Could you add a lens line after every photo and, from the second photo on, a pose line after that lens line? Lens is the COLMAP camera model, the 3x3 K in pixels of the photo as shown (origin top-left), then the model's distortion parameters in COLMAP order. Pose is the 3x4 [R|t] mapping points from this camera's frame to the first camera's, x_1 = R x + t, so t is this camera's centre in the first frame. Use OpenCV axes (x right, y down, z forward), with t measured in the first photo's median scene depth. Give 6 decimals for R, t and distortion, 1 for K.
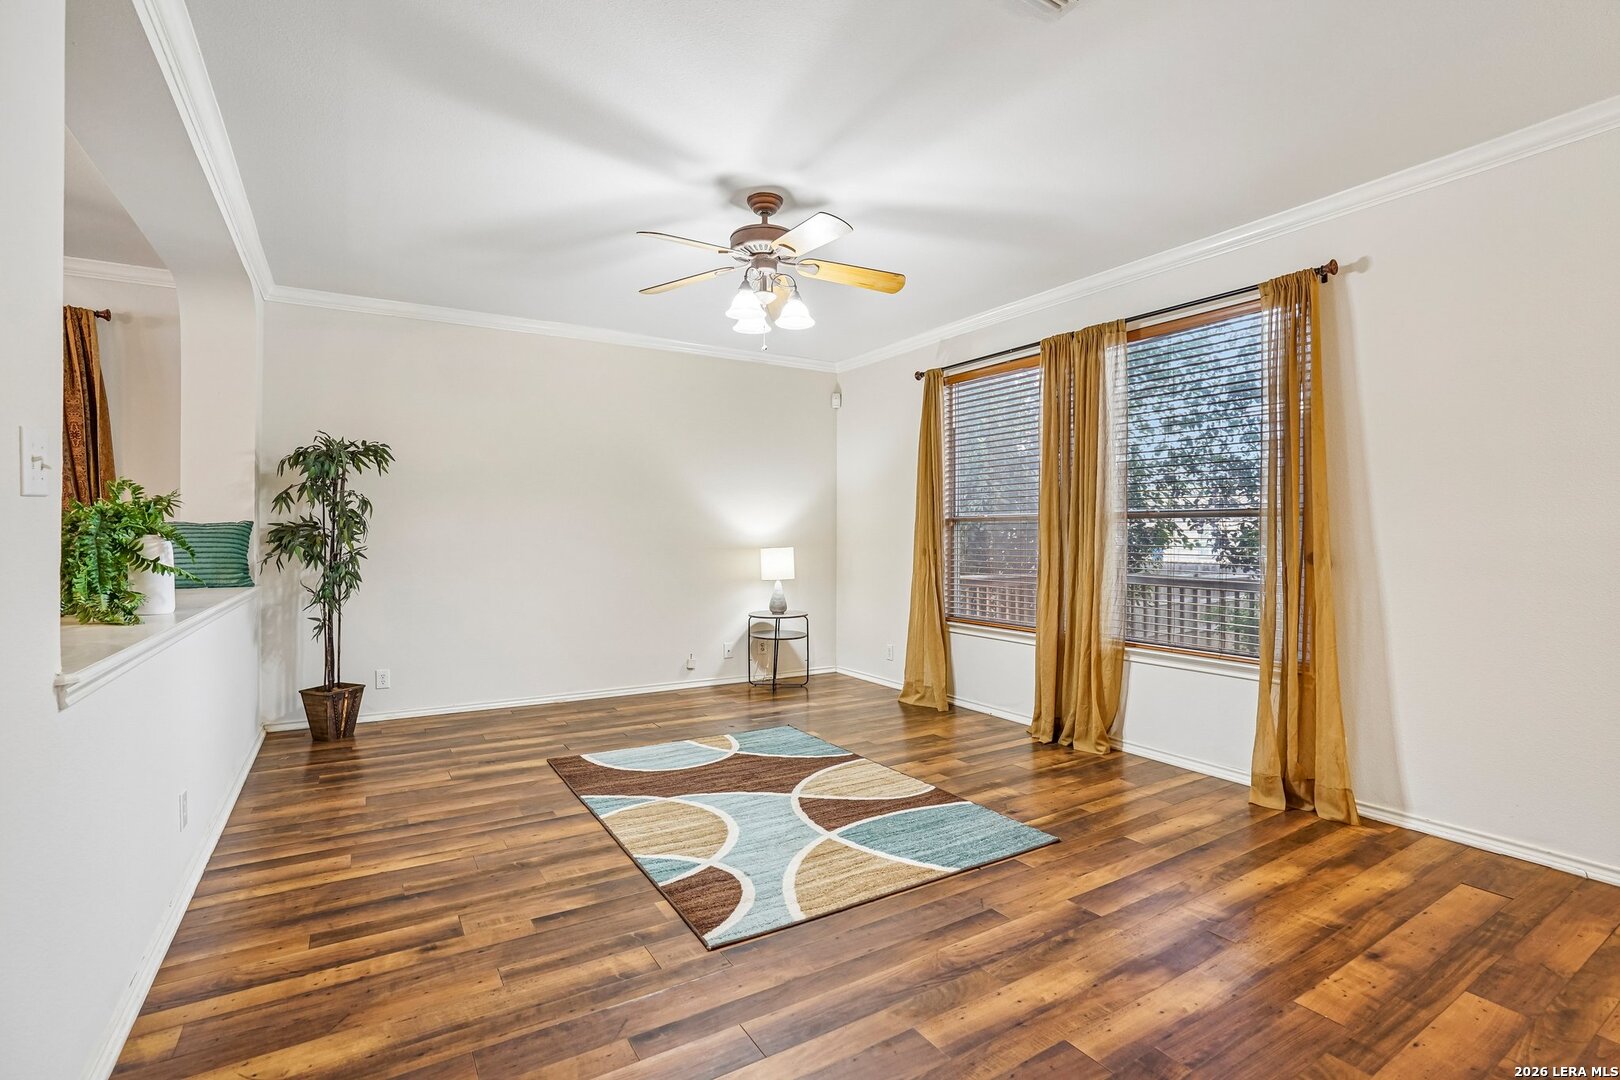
lens RADIAL K [[754.3, 0, 789.8], [0, 754.3, 541.6], [0, 0, 1]] dist [-0.057171, 0.017988]
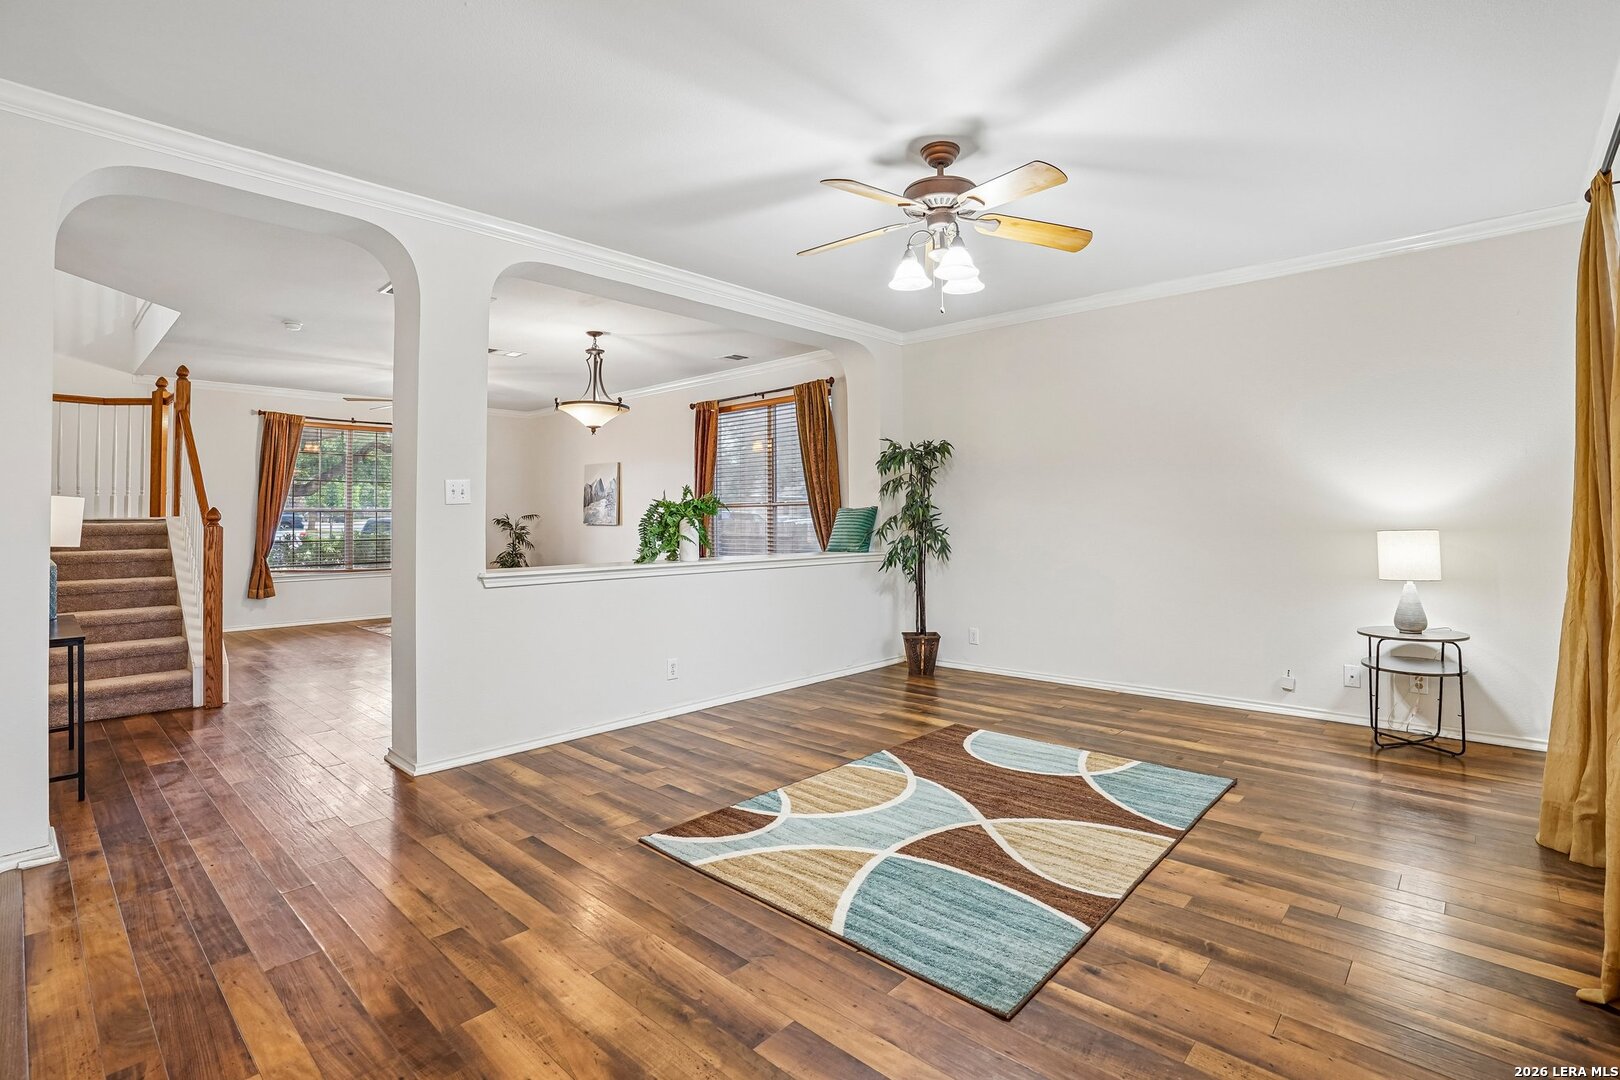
lens RADIAL K [[754.3, 0, 821.2], [0, 754.3, 508.0], [0, 0, 1]] dist [-0.057171, 0.017988]
pose [[0.290436, -0.013767, -0.956795, 0.641571], [0.000048, 0.999897, -0.014372, -0.003975], [0.956894, 0.004128, 0.290407, 0.484474]]
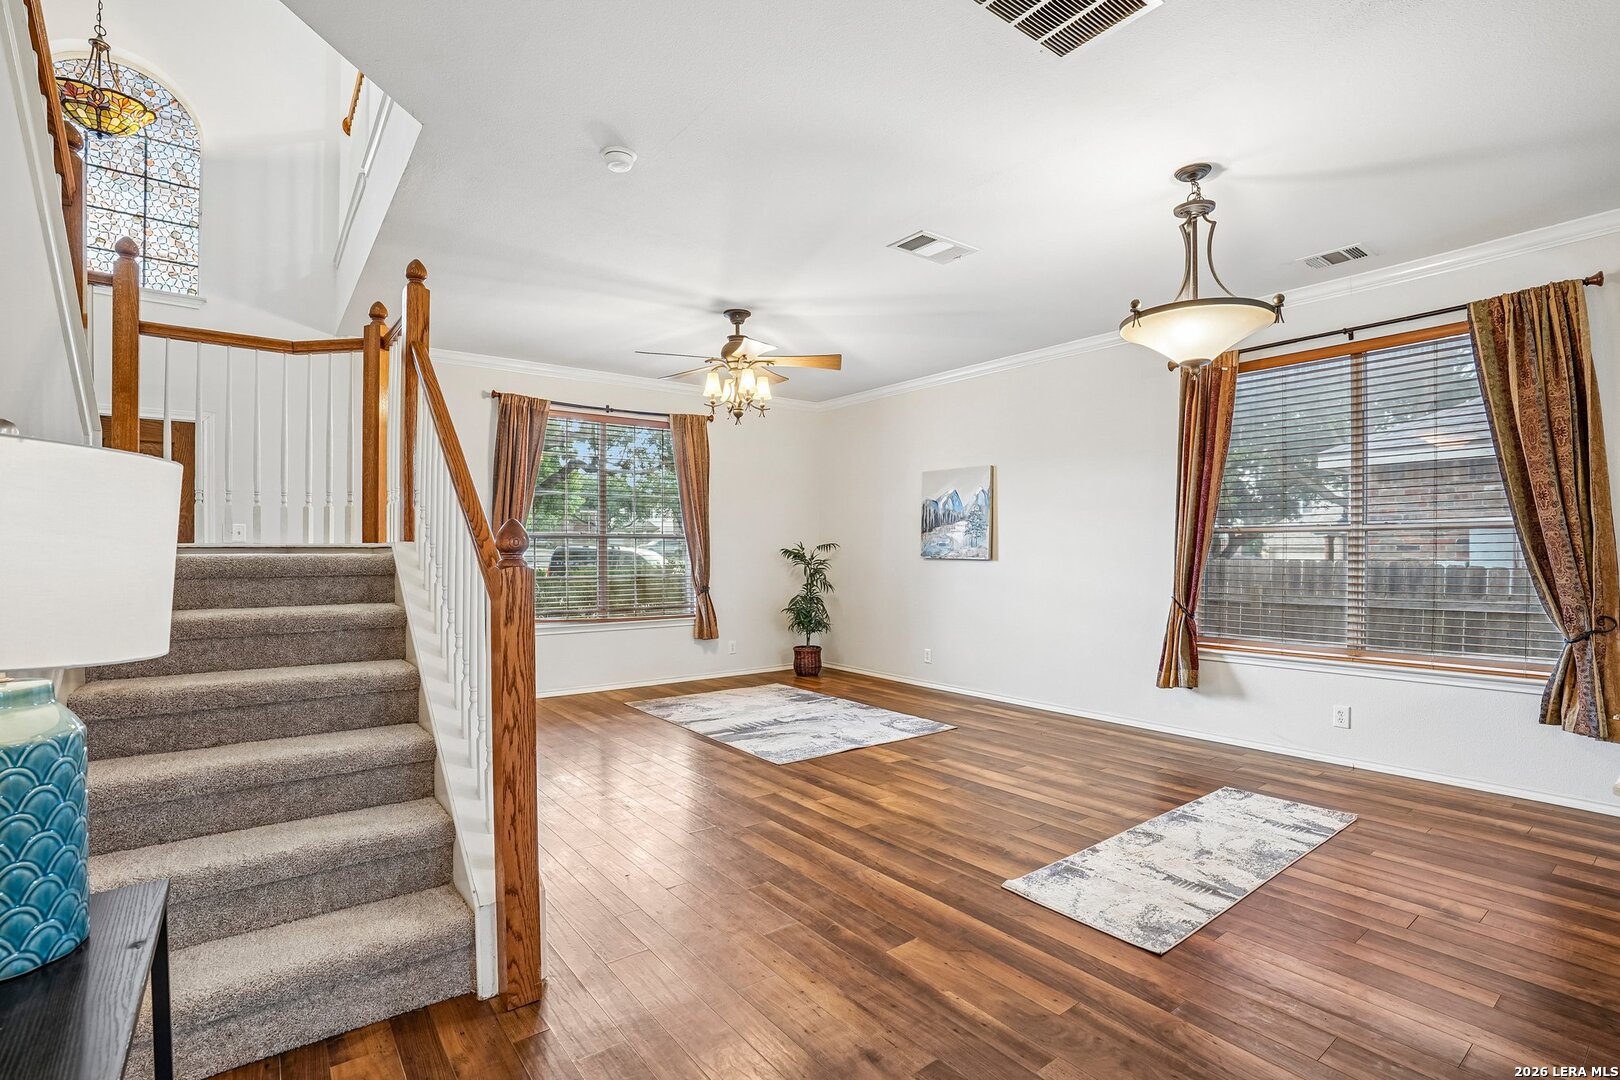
lens RADIAL K [[754.3, 0, 807.4], [0, 754.3, 546.8], [0, 0, 1]] dist [-0.057171, 0.017988]
pose [[0.115820, -0.003459, -0.993264, -0.245912], [-0.007441, 0.999963, -0.004350, -0.002709], [0.993242, 0.007894, 0.115790, 0.027773]]
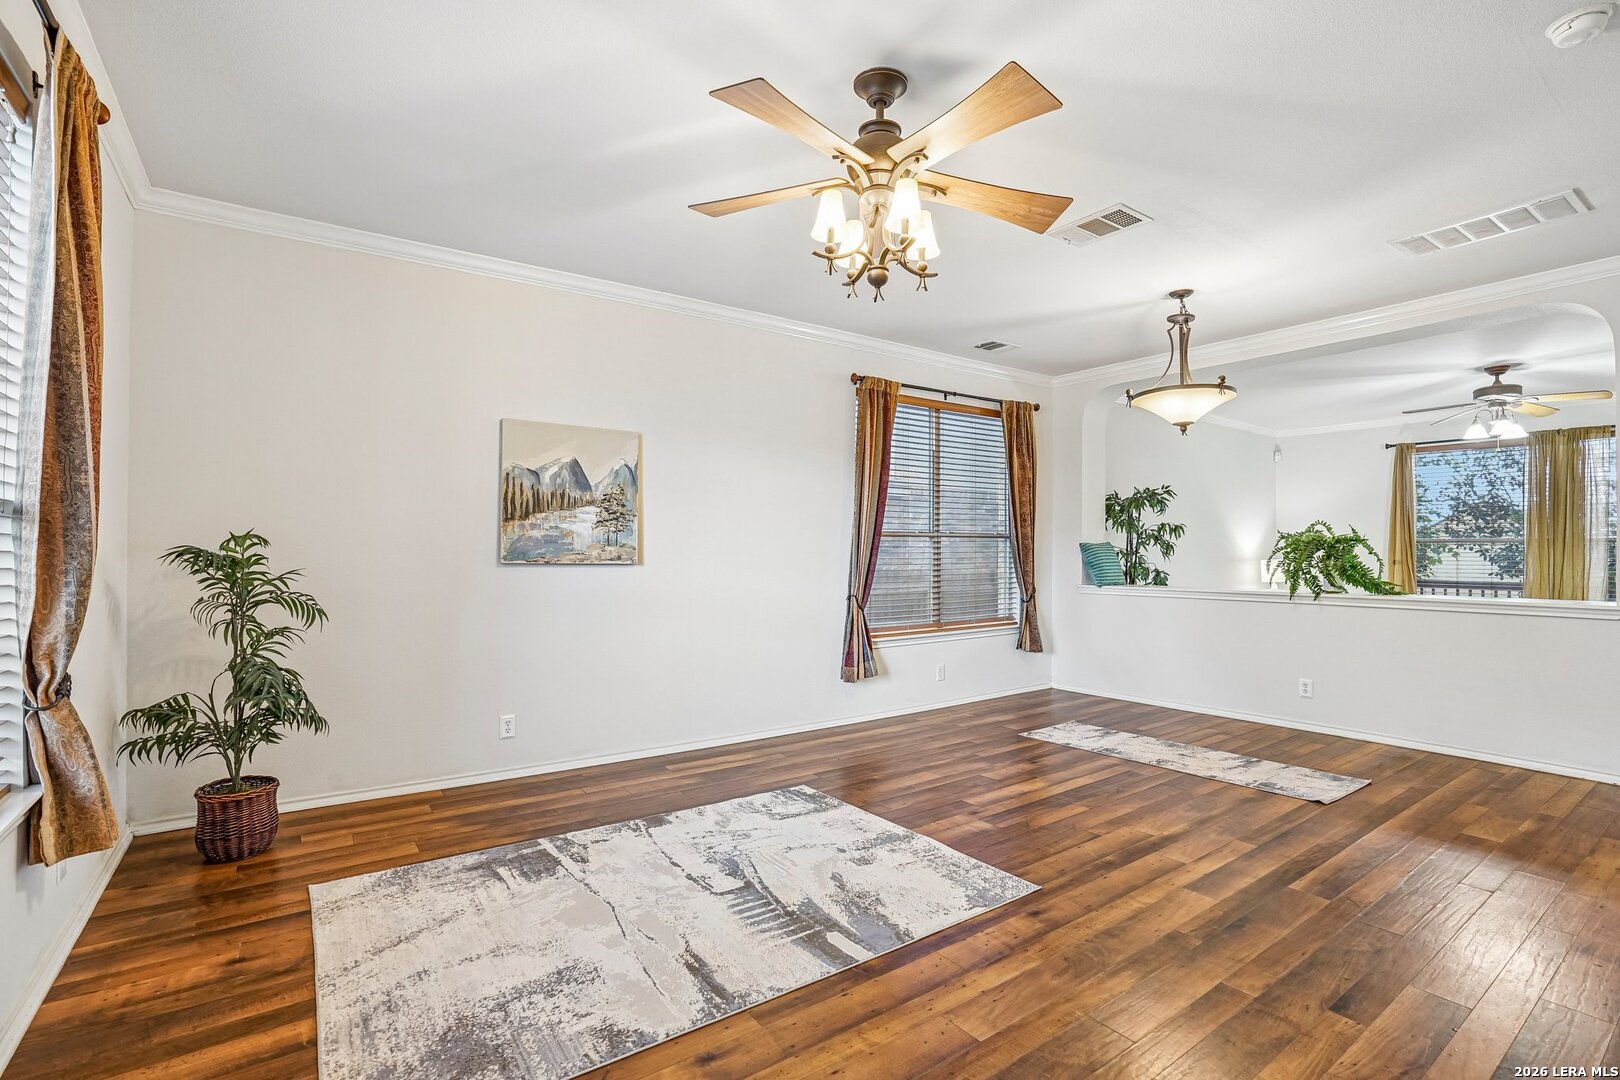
lens RADIAL K [[754.3, 0, 809.6], [0, 754.3, 539.6], [0, 0, 1]] dist [-0.057171, 0.017988]
pose [[0.996581, 0.001905, 0.082597, -1.541981], [0.000061, 0.999717, -0.023794, 0.004611], [-0.082619, 0.023718, 0.996299, -0.528182]]
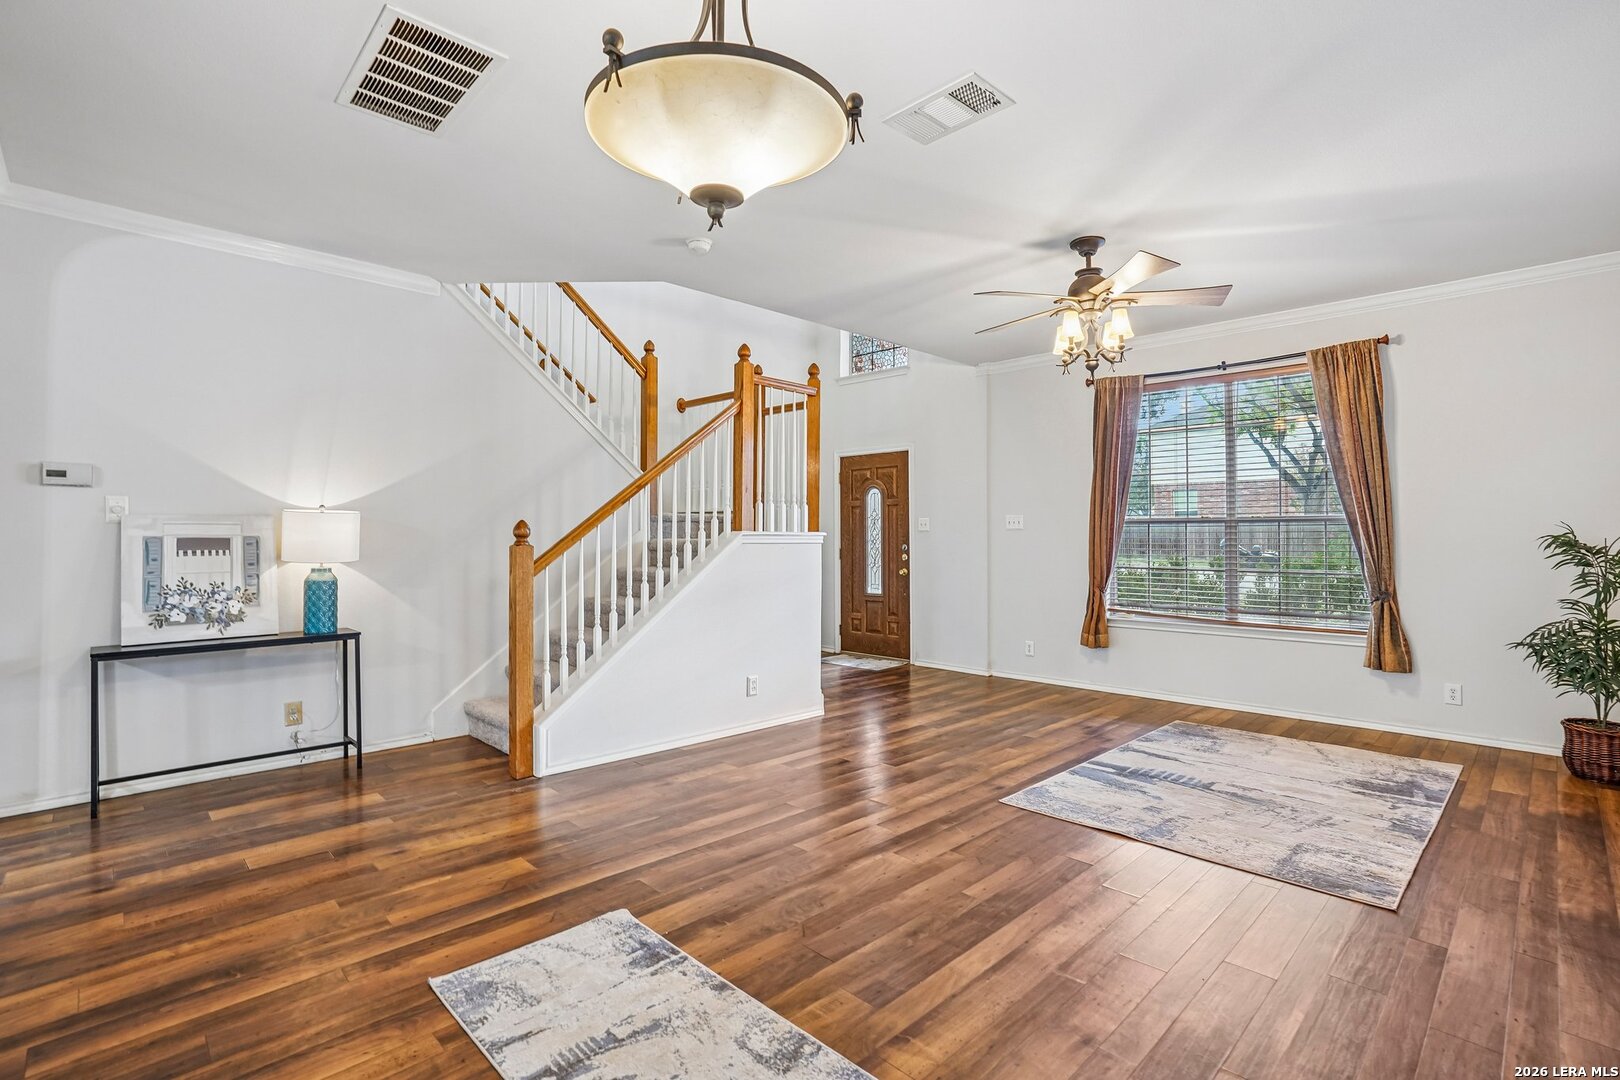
lens RADIAL K [[754.3, 0, 817.2], [0, 754.3, 524.5], [0, 0, 1]] dist [-0.057171, 0.017988]
pose [[-0.970494, -0.003687, -0.241099, -0.881450], [-0.001132, 0.999942, -0.010733, -0.007554], [0.241124, -0.010143, -0.970441, 0.881954]]
